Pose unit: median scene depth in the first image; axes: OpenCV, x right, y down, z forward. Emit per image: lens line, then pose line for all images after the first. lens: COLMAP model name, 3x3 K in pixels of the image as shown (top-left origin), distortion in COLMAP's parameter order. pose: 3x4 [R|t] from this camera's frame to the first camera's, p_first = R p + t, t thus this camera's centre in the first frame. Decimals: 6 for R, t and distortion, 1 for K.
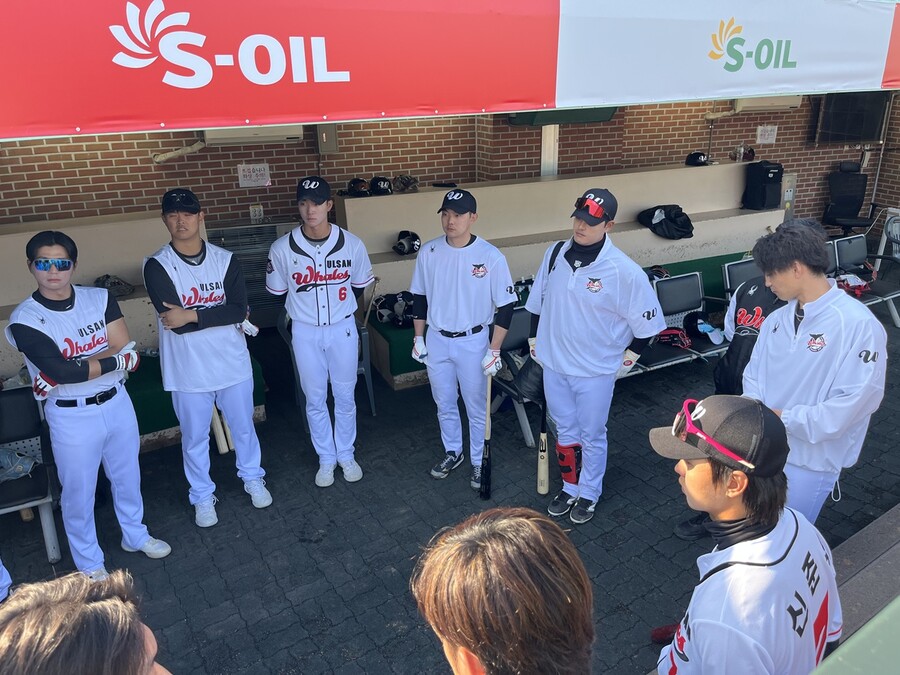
lens RADIAL K [[688.1, 0, 447.1], [0, 688.1, 284.7], [0, 0, 1]] dist [0.054268, -0.130513]
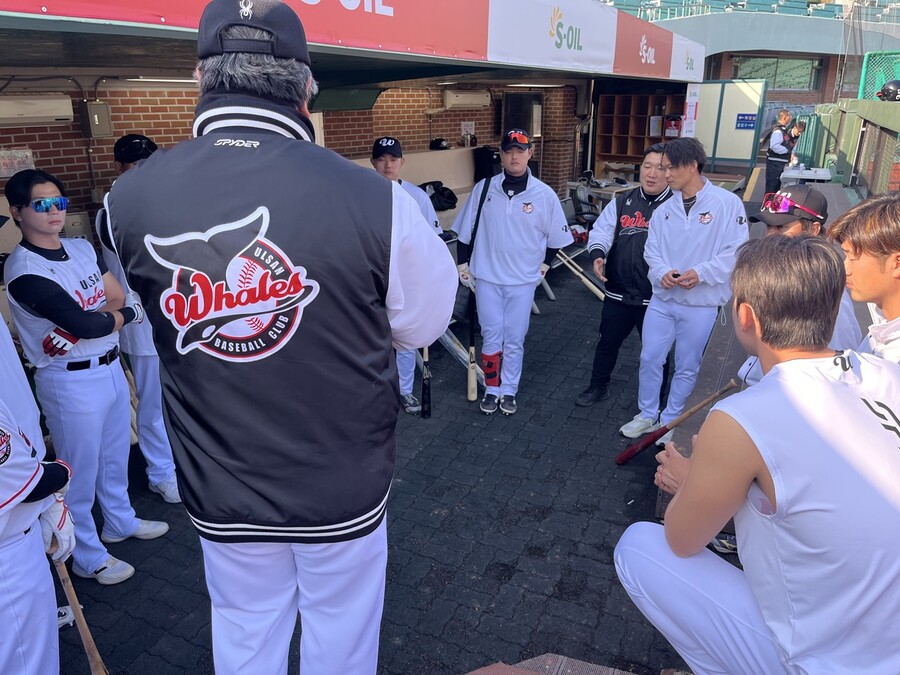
lens RADIAL K [[688.1, 0, 447.1], [0, 688.1, 284.7], [0, 0, 1]] dist [0.054268, -0.130513]
pose [[0.861969, -0.110954, 0.494671, -0.462211], [0.125771, 0.992054, 0.003359, 0.101980], [-0.491113, 0.059320, 0.869074, 0.001761]]
